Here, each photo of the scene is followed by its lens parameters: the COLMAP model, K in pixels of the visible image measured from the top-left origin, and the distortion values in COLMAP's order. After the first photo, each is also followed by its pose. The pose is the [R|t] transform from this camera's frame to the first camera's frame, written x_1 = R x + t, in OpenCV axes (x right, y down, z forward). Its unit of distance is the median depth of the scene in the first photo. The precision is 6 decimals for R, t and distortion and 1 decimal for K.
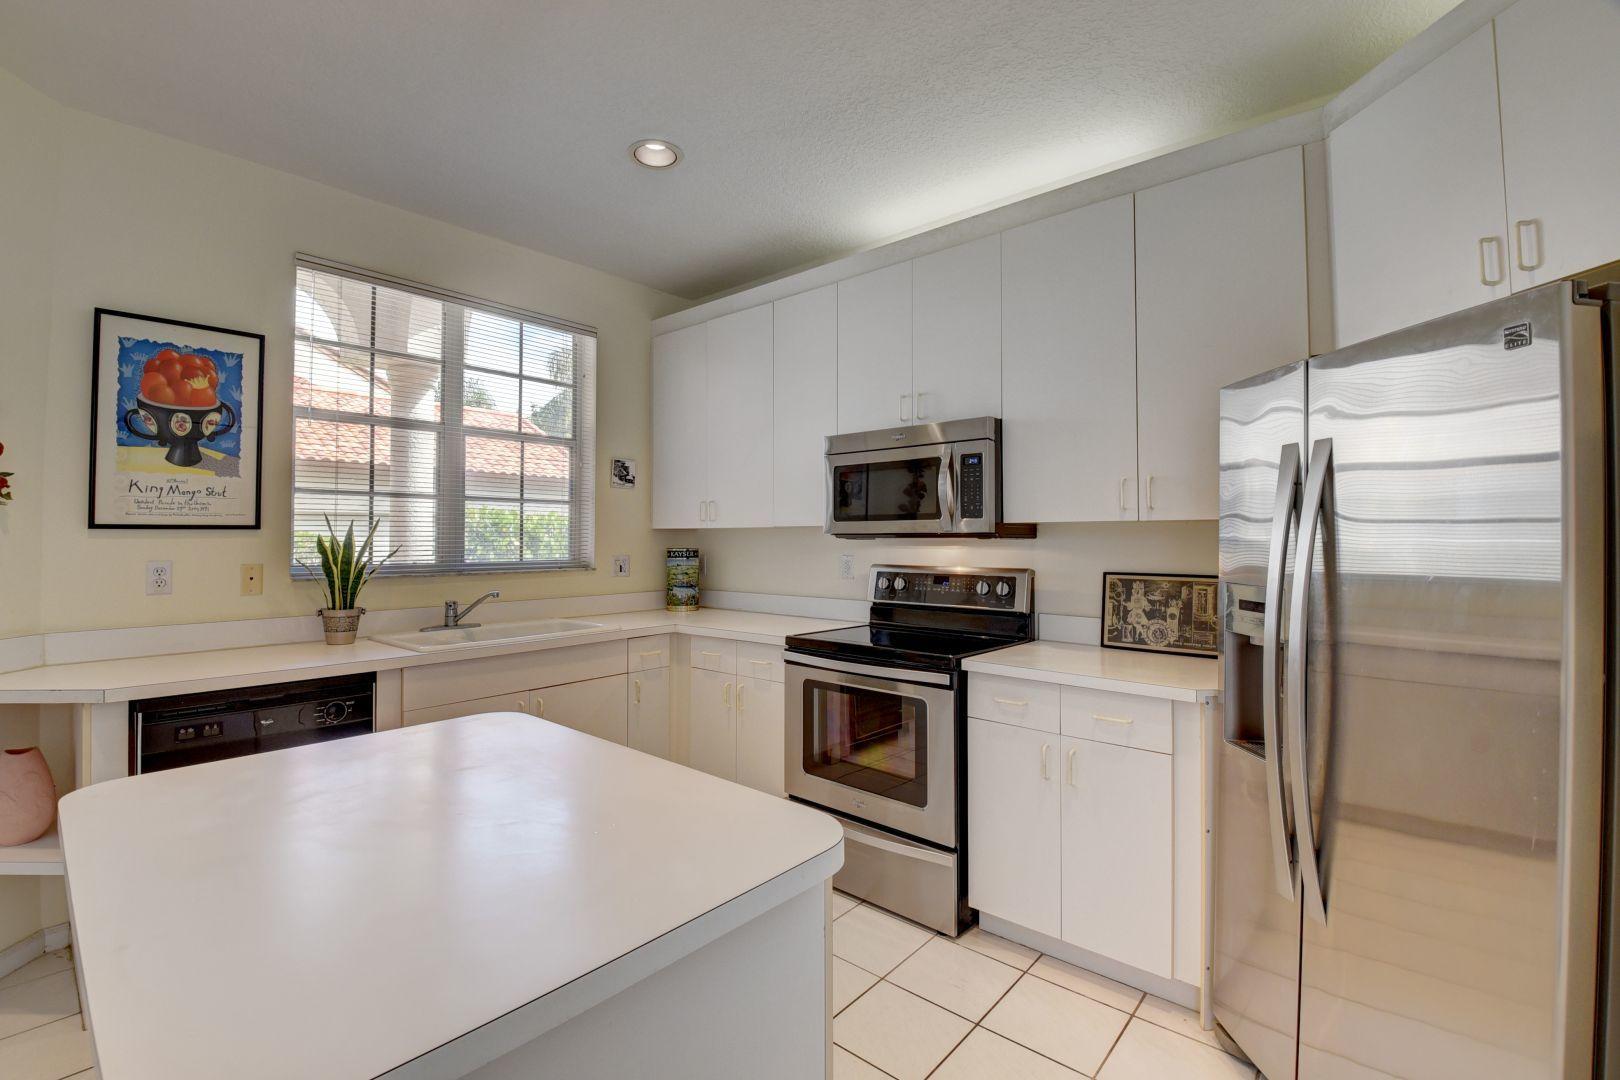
lens RADIAL K [[716.7, 0, 809.0], [0, 716.7, 527.5], [0, 0, 1]] dist [-0.022889, -0.007952]
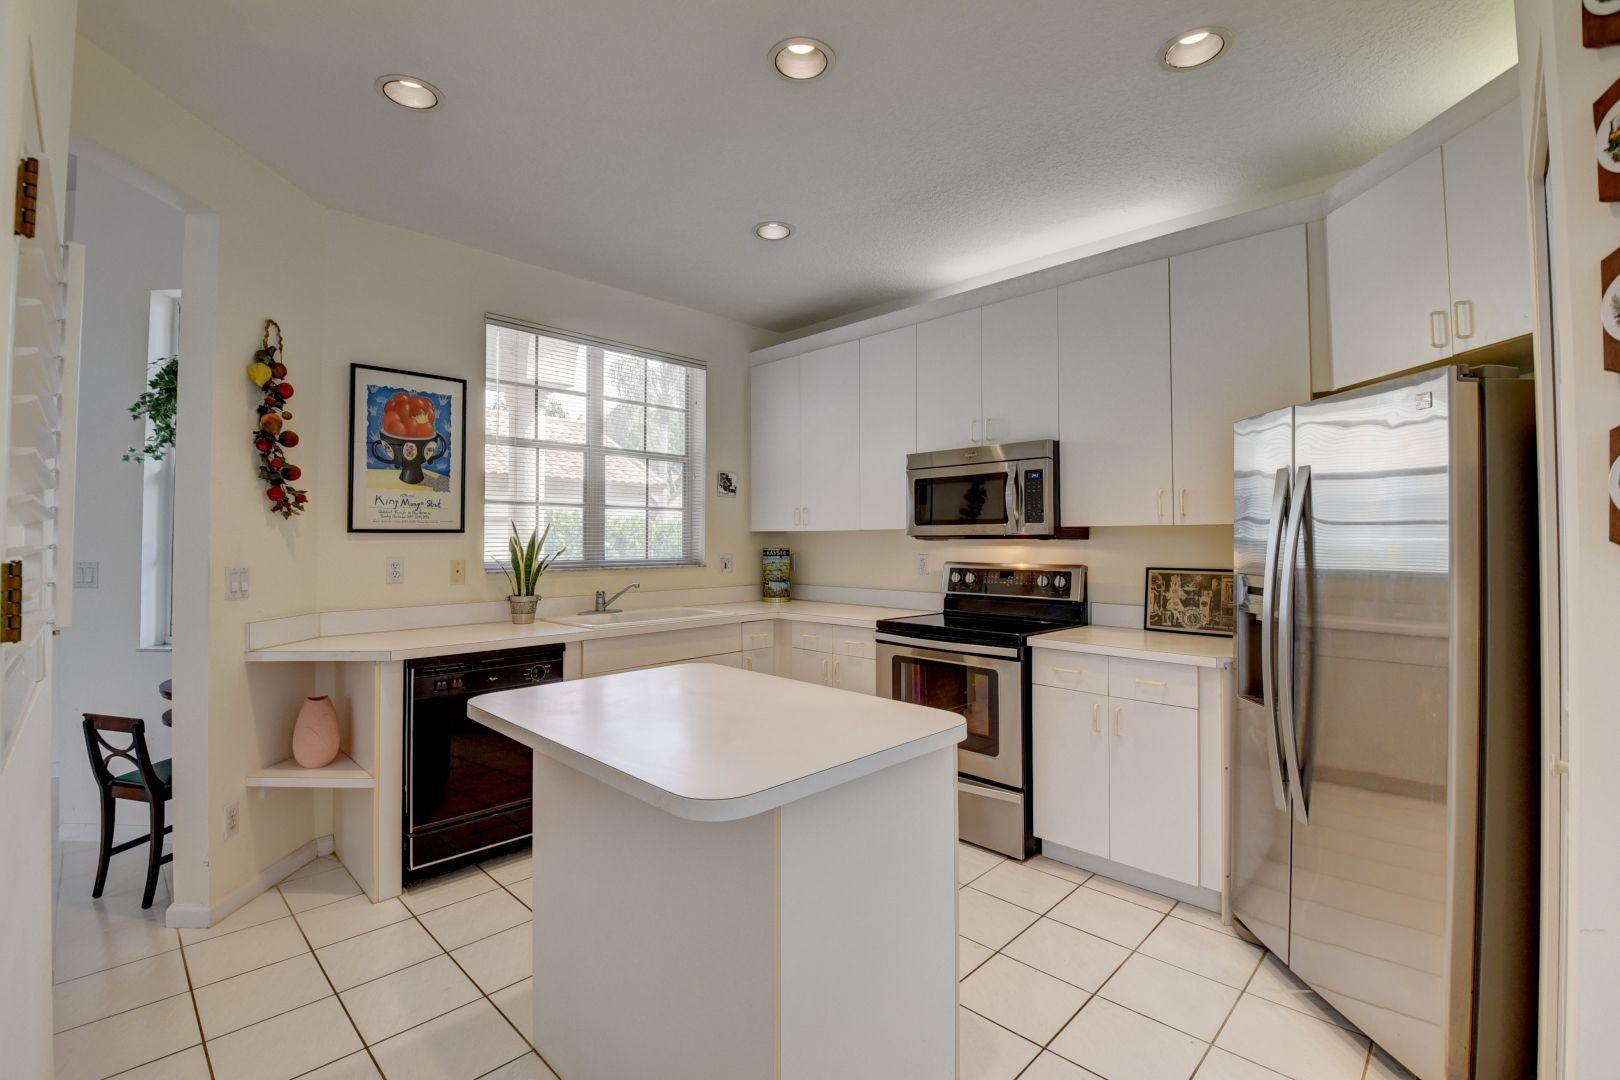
lens RADIAL K [[716.7, 0, 802.3], [0, 716.7, 527.8], [0, 0, 1]] dist [-0.022889, -0.007952]
pose [[0.997309, -0.001995, -0.073280, -0.077116], [0.001822, 0.999995, -0.002418, -0.002156], [0.073284, 0.002278, 0.997309, -0.242684]]
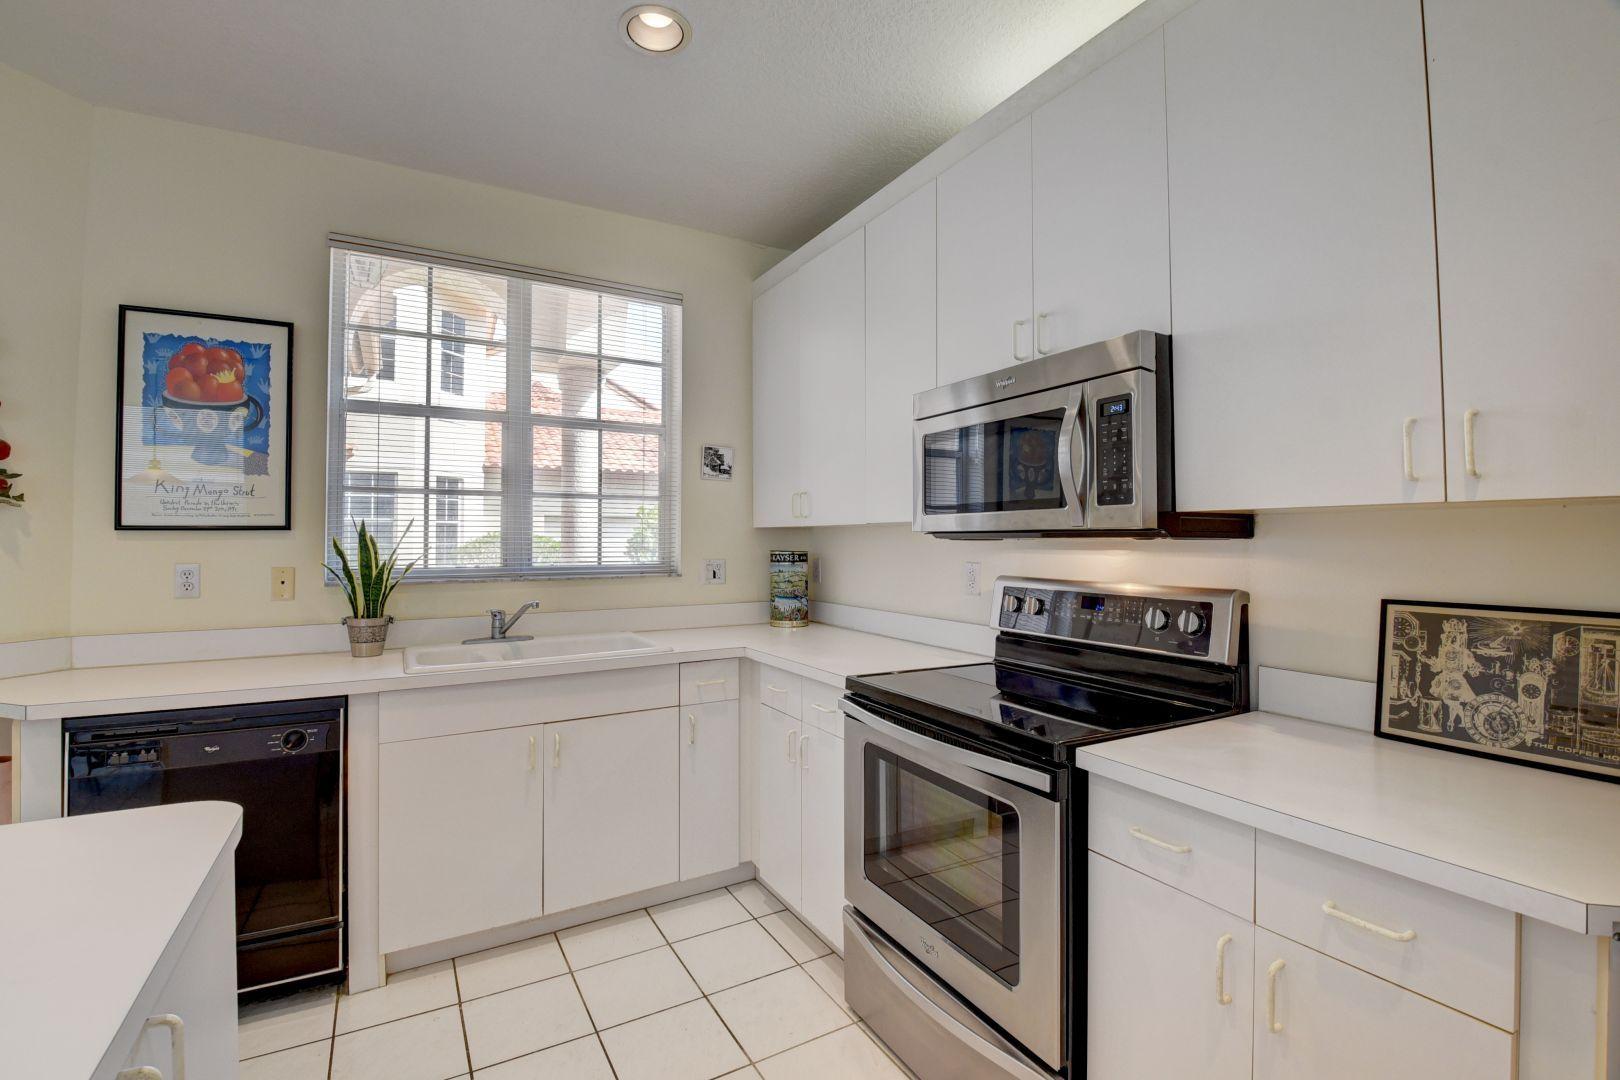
lens RADIAL K [[716.7, 0, 805.7], [0, 716.7, 526.2], [0, 0, 1]] dist [-0.022889, -0.007952]
pose [[0.941386, -0.007473, -0.337248, 0.187250], [0.006743, 0.999972, -0.003336, 0.005203], [0.337264, 0.000866, 0.941410, 0.356404]]
